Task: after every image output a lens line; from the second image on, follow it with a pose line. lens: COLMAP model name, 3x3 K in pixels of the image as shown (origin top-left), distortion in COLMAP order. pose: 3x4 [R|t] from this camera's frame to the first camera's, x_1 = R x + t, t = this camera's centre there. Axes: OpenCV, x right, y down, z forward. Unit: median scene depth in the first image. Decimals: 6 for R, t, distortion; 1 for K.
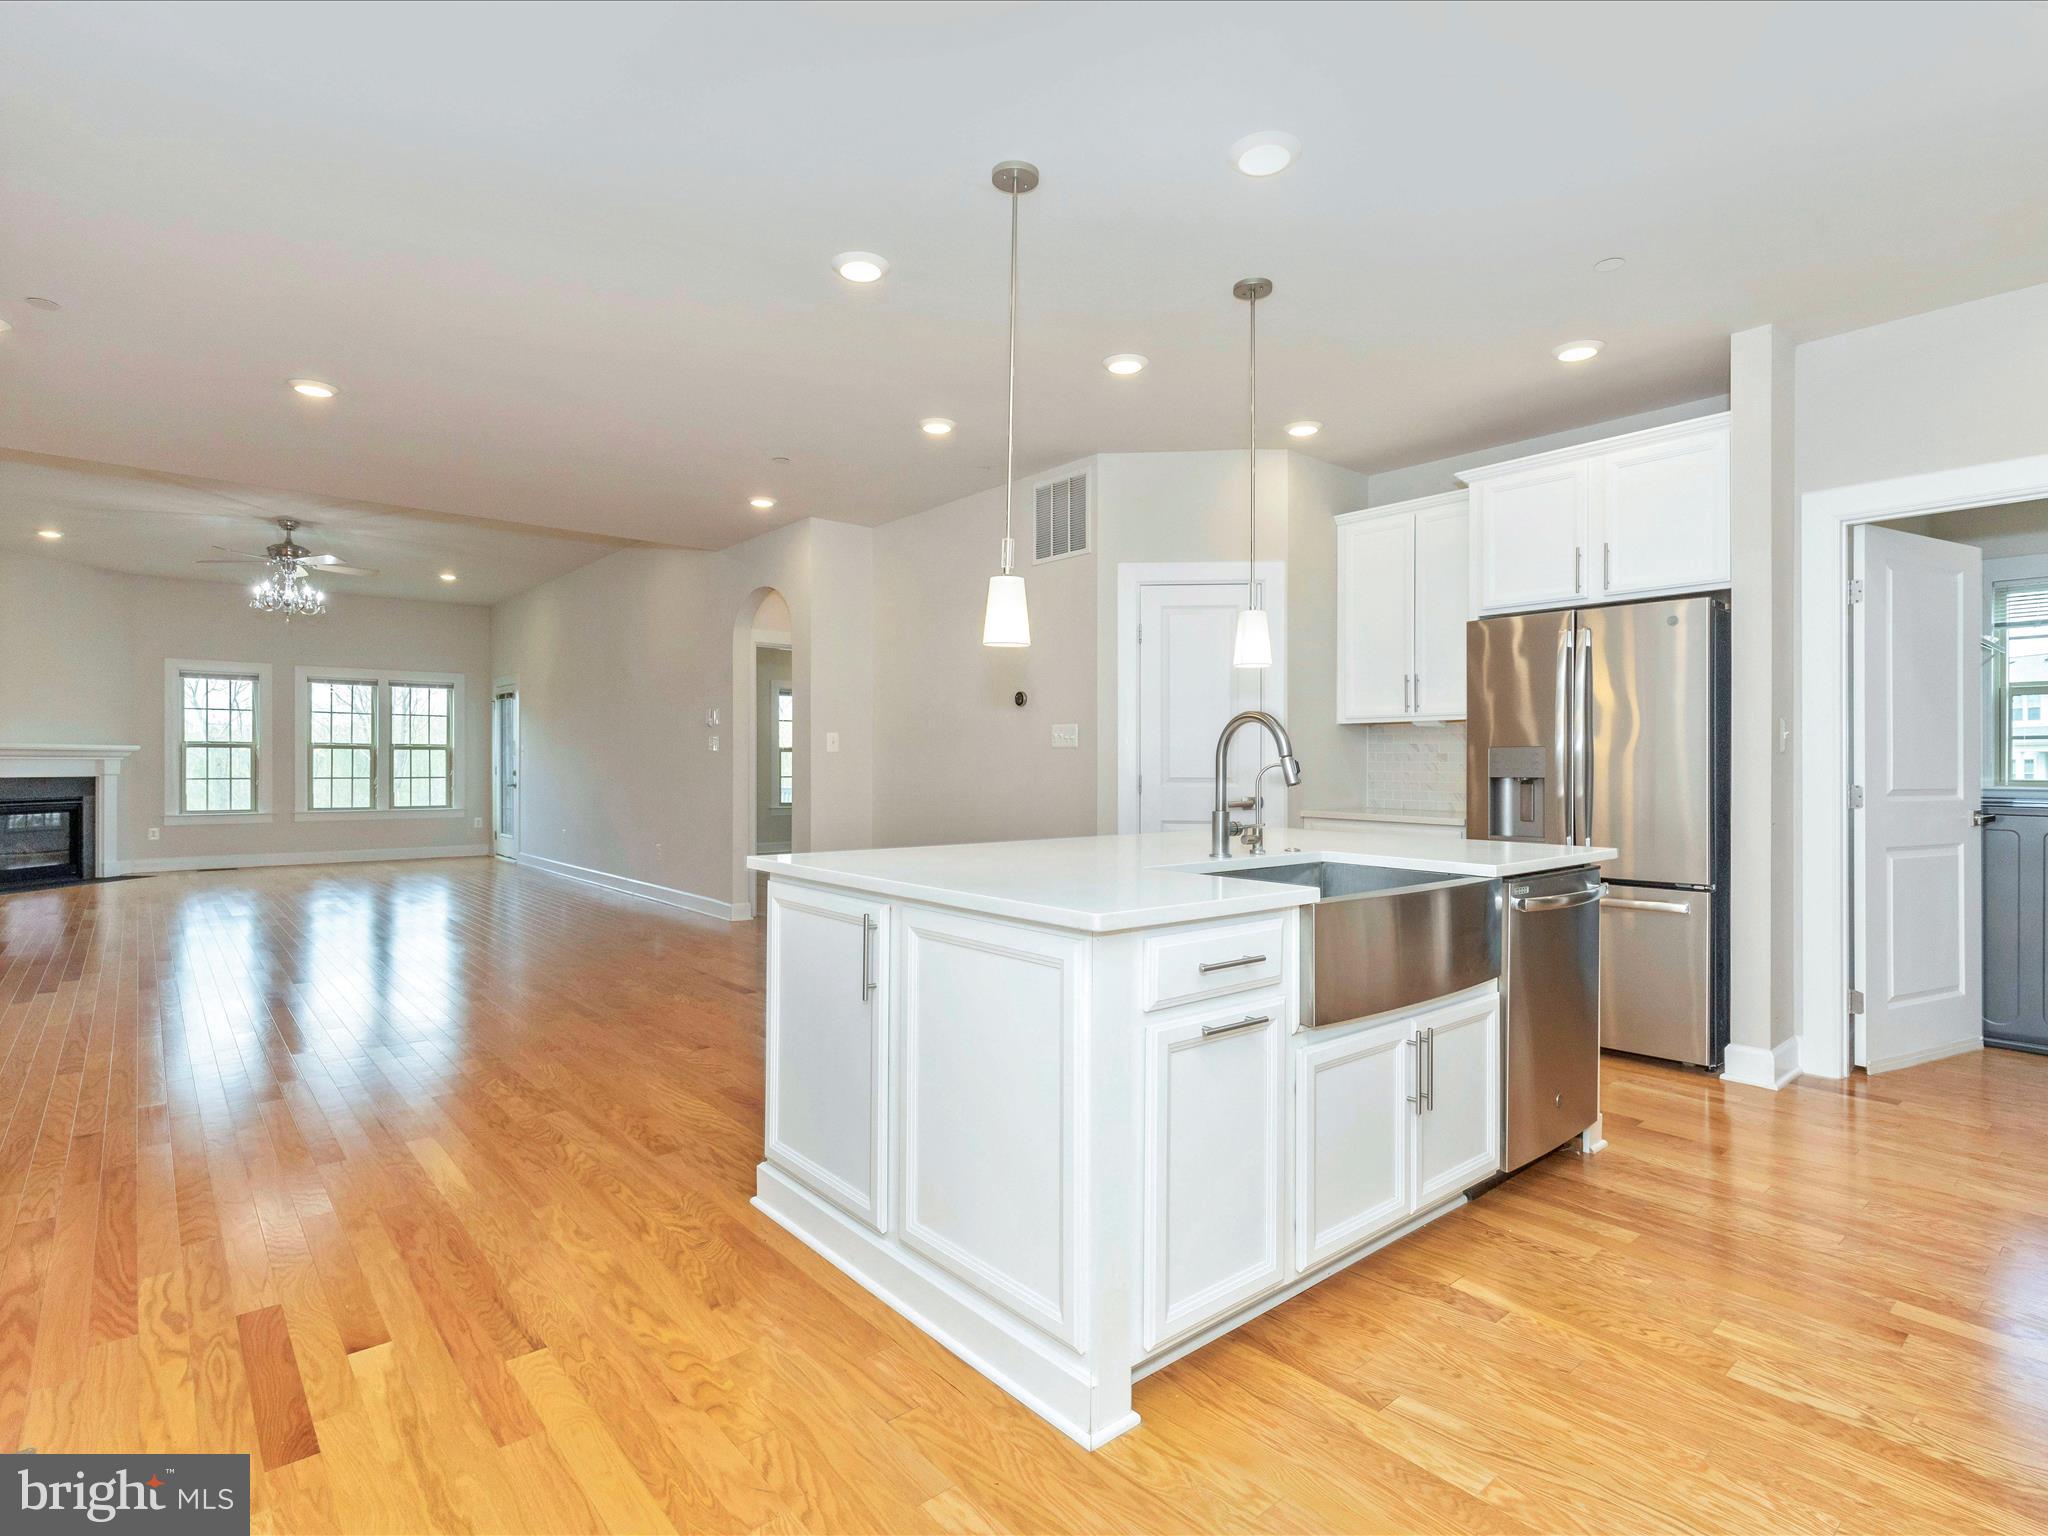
lens RADIAL K [[1032.2, 0, 1013.8], [0, 1032.2, 765.7], [0, 0, 1]] dist [0.006291, -0.000330]
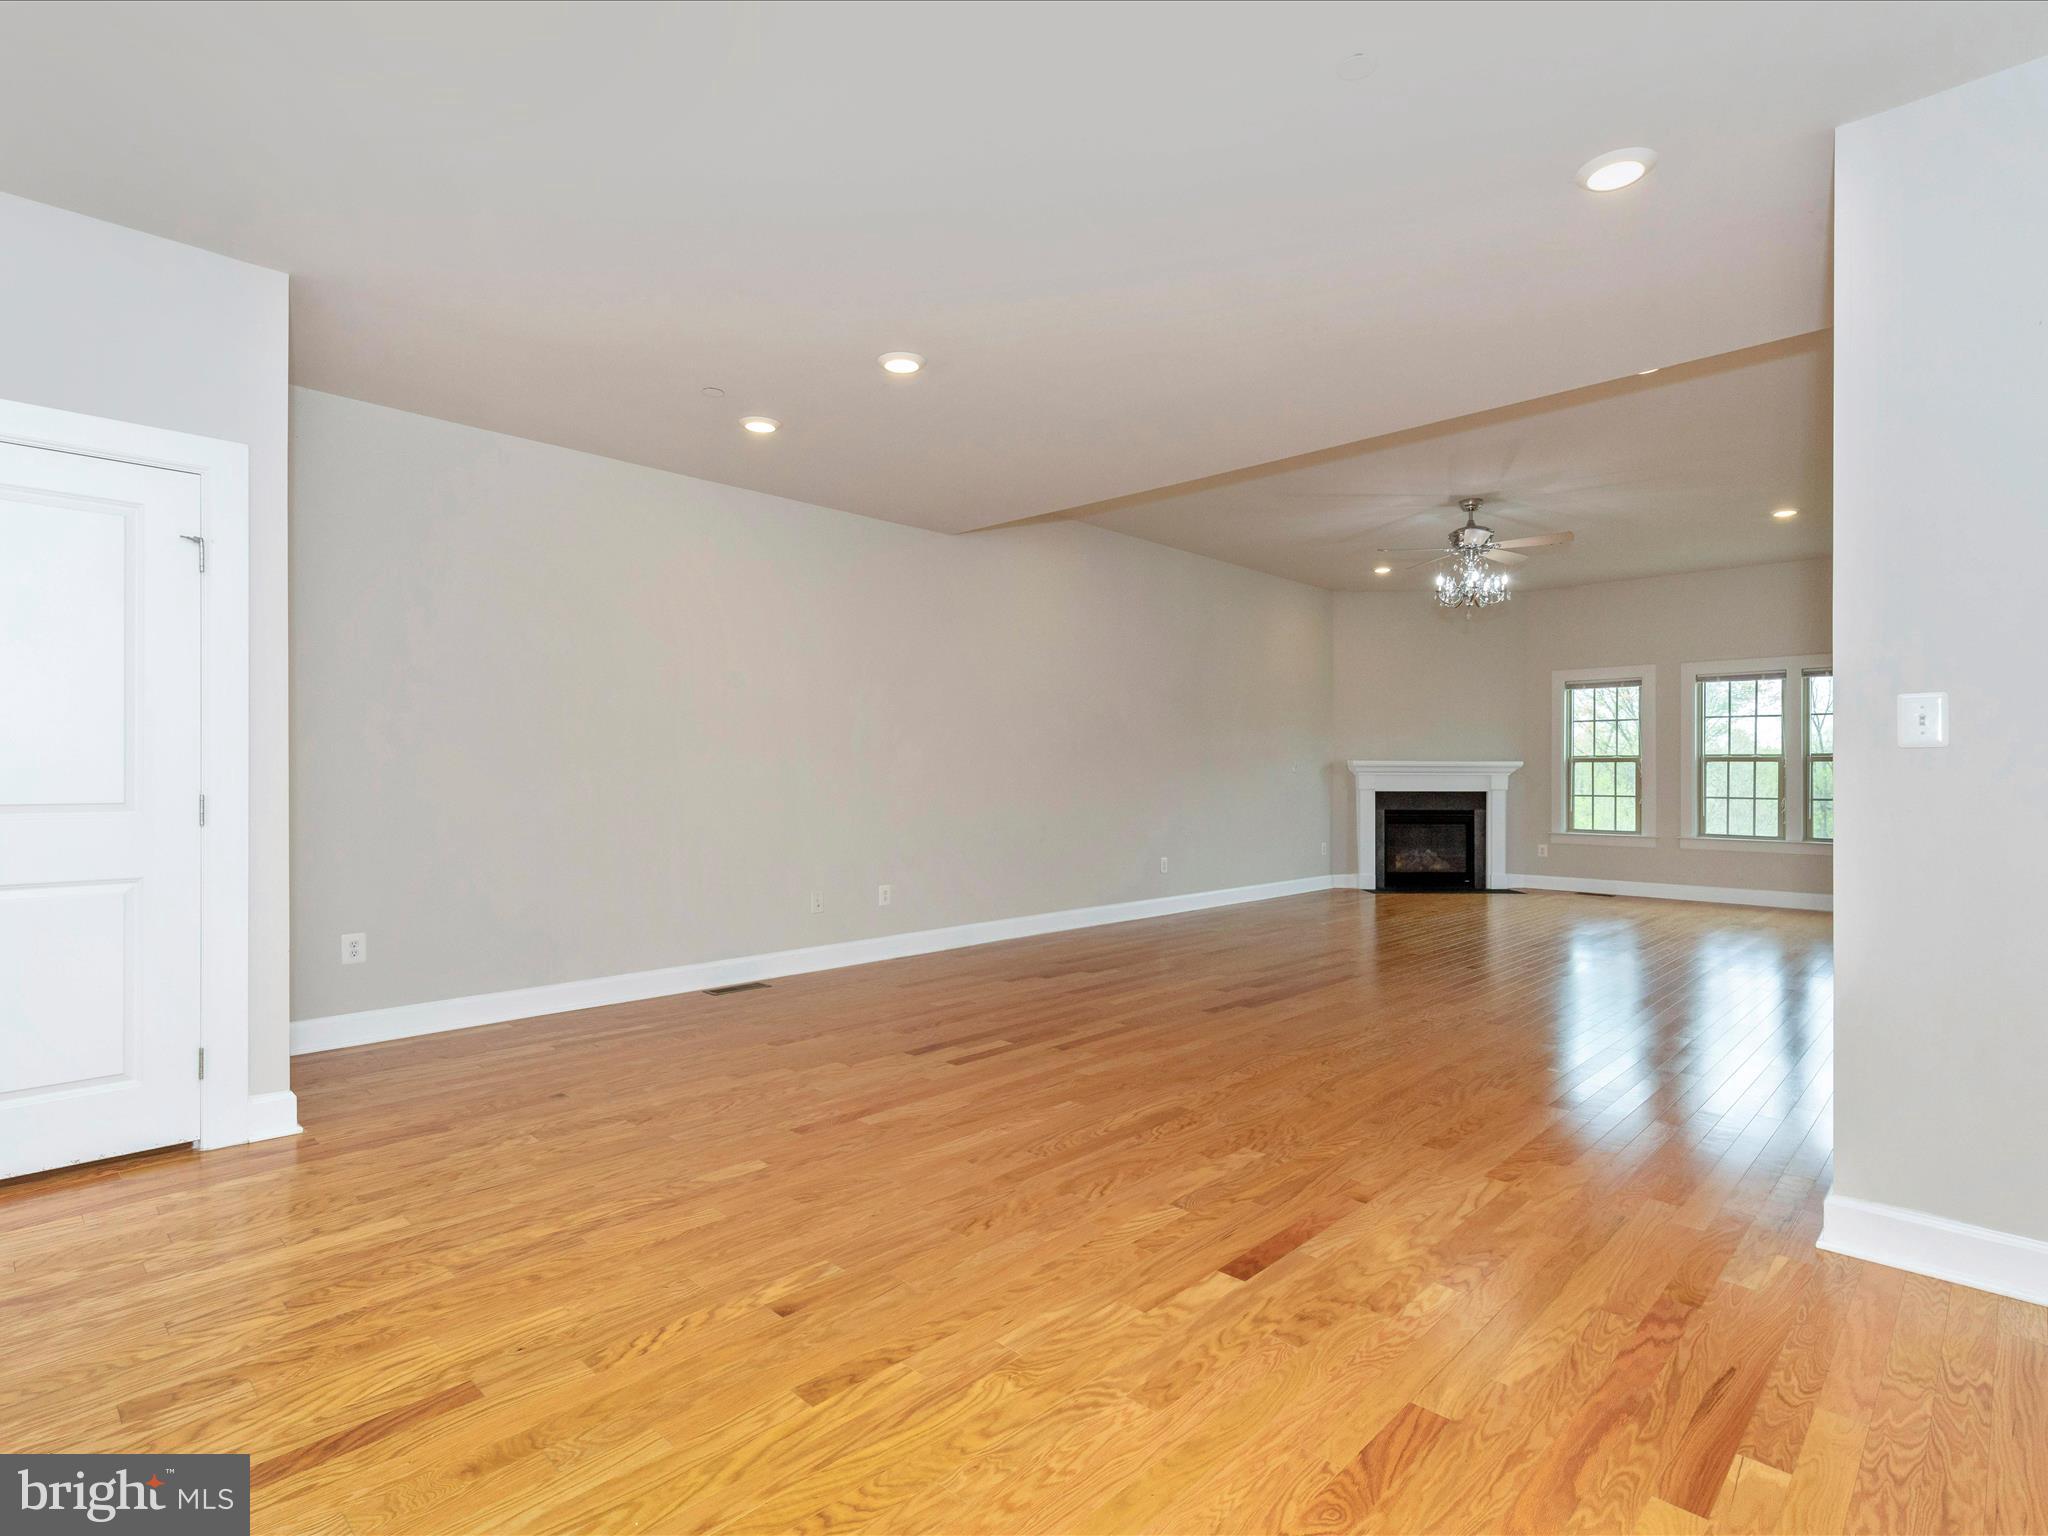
lens RADIAL K [[1032.2, 0, 1029.0], [0, 1032.2, 768.6], [0, 0, 1]] dist [0.006291, -0.000330]
pose [[0.103006, -0.008477, -0.994645, 0.255654], [-0.005038, 0.999946, -0.009044, -0.002358], [0.994668, 0.005943, 0.102957, 1.120560]]
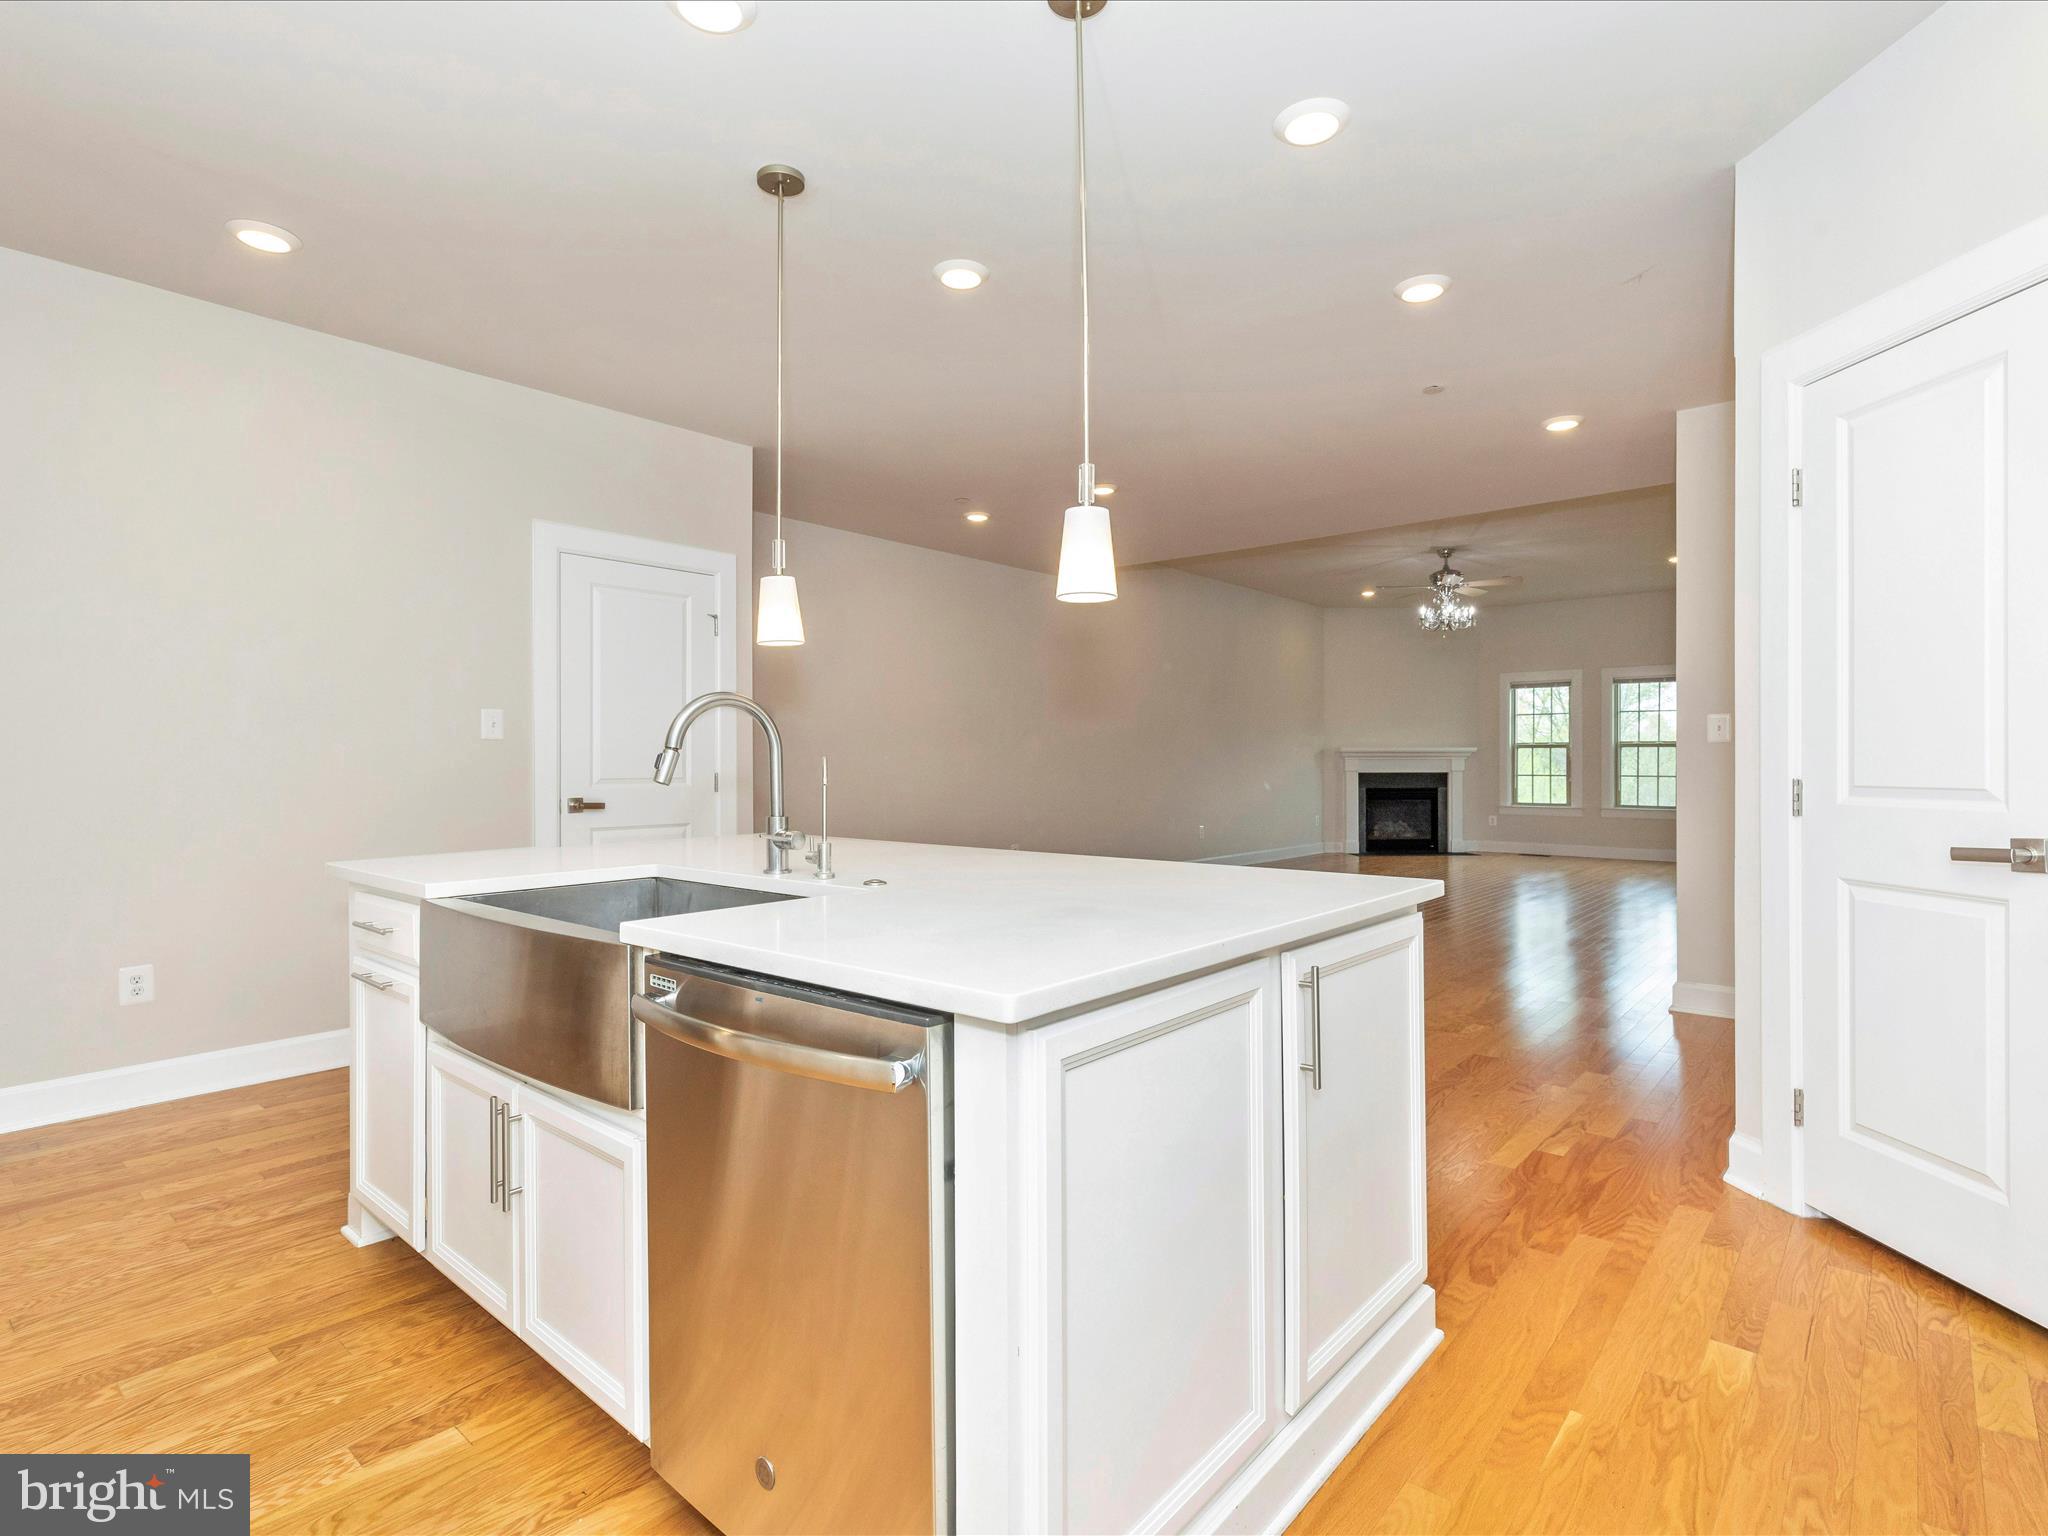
lens RADIAL K [[1032.2, 0, 1027.2], [0, 1032.2, 761.5], [0, 0, 1]] dist [0.006291, -0.000330]
pose [[0.155983, -0.003527, -0.987753, 0.729701], [0.000119, 0.999994, -0.003552, 0.003734], [0.987760, 0.000436, 0.155982, 0.756235]]
